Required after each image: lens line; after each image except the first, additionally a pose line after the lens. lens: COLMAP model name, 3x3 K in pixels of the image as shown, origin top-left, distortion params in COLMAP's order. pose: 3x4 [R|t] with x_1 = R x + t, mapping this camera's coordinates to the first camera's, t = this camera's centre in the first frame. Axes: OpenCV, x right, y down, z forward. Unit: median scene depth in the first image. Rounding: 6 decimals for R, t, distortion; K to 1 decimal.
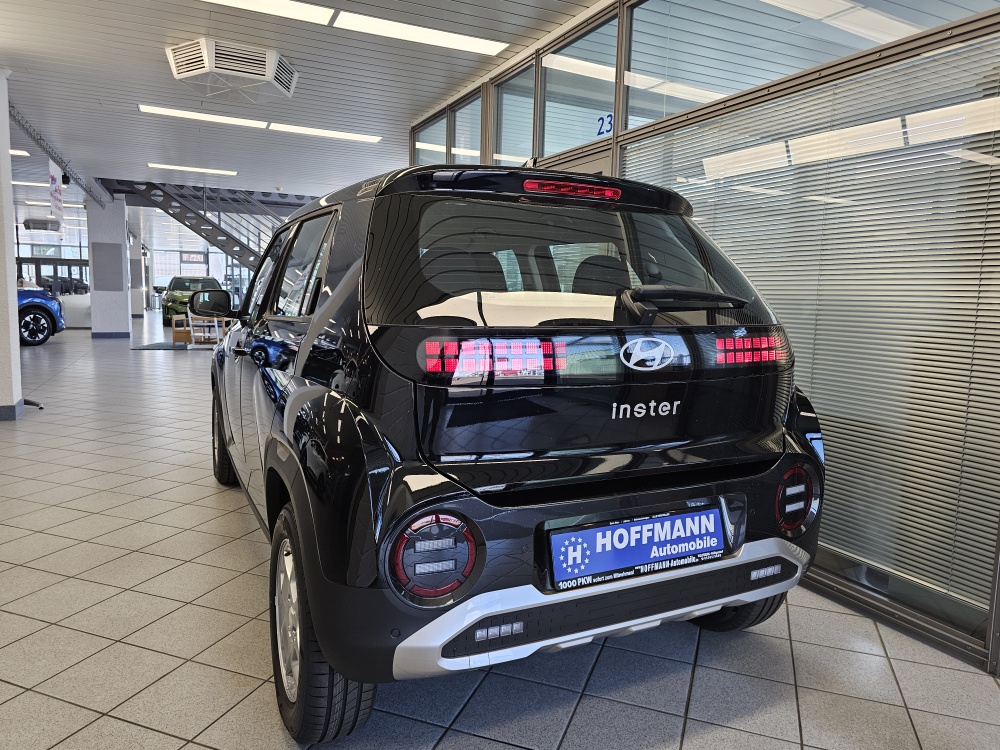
lens RADIAL K [[684.4, 0, 500.0], [0, 684.4, 375.0], [0, 0, 1]] dist [0.003365, 0.000490]
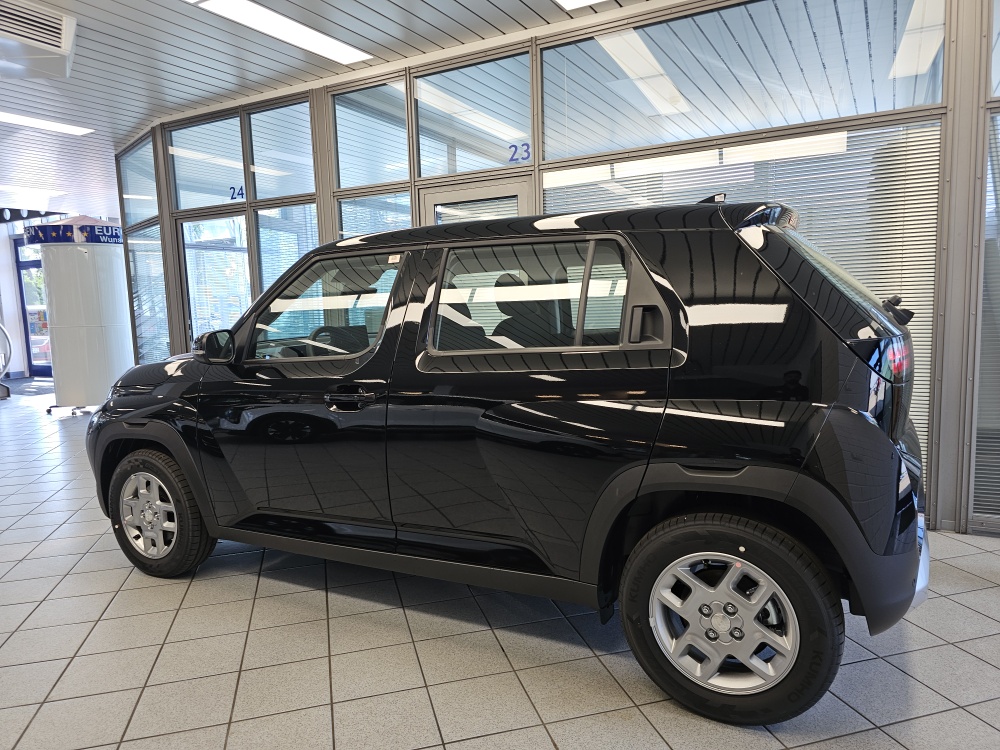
lens RADIAL K [[675.3, 0, 520.6], [0, 675.3, 374.6], [0, 0, 1]] dist [0.061291, -0.065860]
pose [[0.811877, -0.115293, 0.572331, -0.467856], [0.121530, 0.992207, 0.027479, -0.039941], [-0.571039, 0.047246, 0.819562, 0.118159]]
